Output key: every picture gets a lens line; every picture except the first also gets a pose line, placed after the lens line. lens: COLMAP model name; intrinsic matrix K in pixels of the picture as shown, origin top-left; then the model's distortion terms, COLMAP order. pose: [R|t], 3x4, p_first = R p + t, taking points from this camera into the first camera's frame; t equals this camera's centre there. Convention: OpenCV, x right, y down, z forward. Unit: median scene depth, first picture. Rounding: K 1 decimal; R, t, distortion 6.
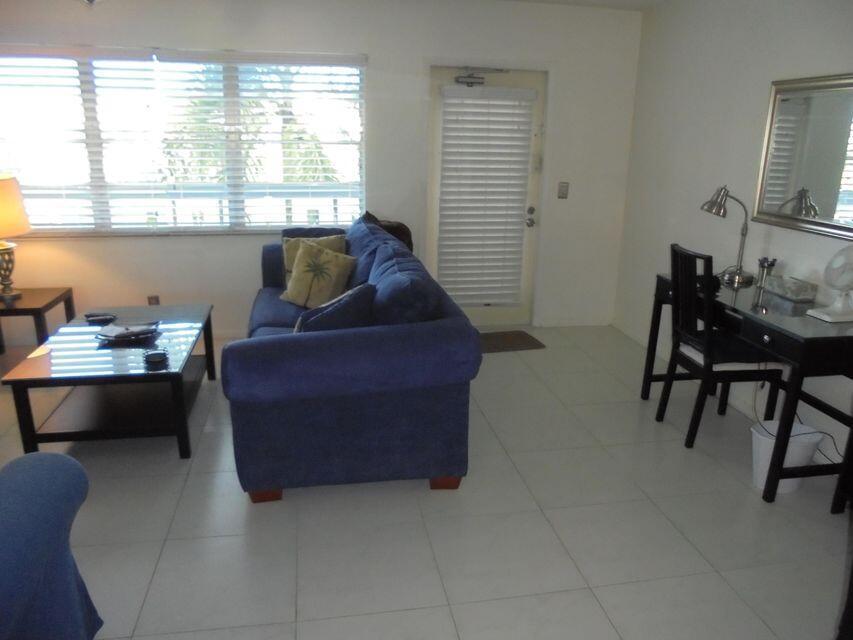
lens RADIAL K [[640.7, 0, 421.5], [0, 640.7, 321.2], [0, 0, 1]] dist [-0.038693, 0.006934]
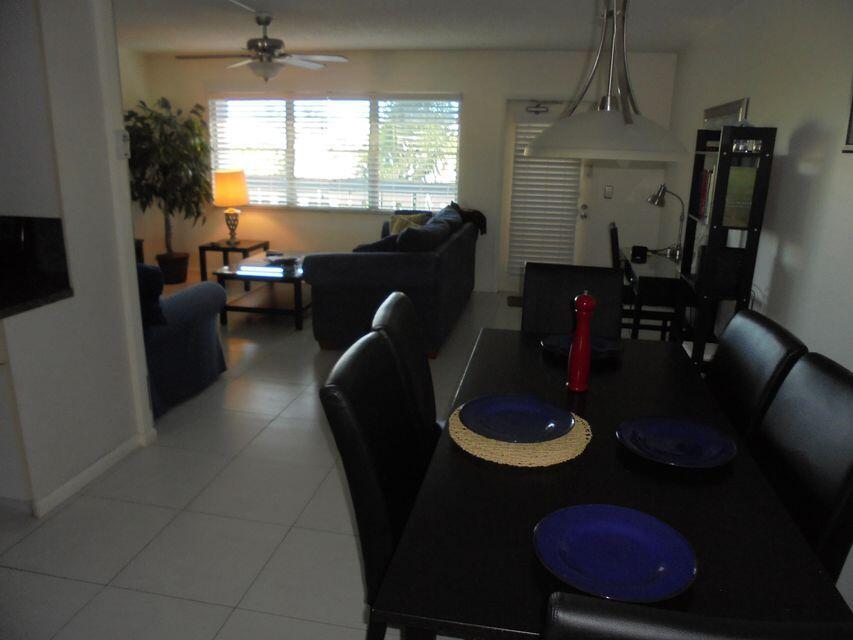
lens RADIAL K [[640.7, 0, 431.0], [0, 640.7, 320.3], [0, 0, 1]] dist [-0.038693, 0.006934]
pose [[0.936033, 0.095607, -0.338677, 0.393994], [-0.105049, 0.994421, -0.009612, 0.118497], [0.335869, 0.044575, 0.940854, -0.373045]]
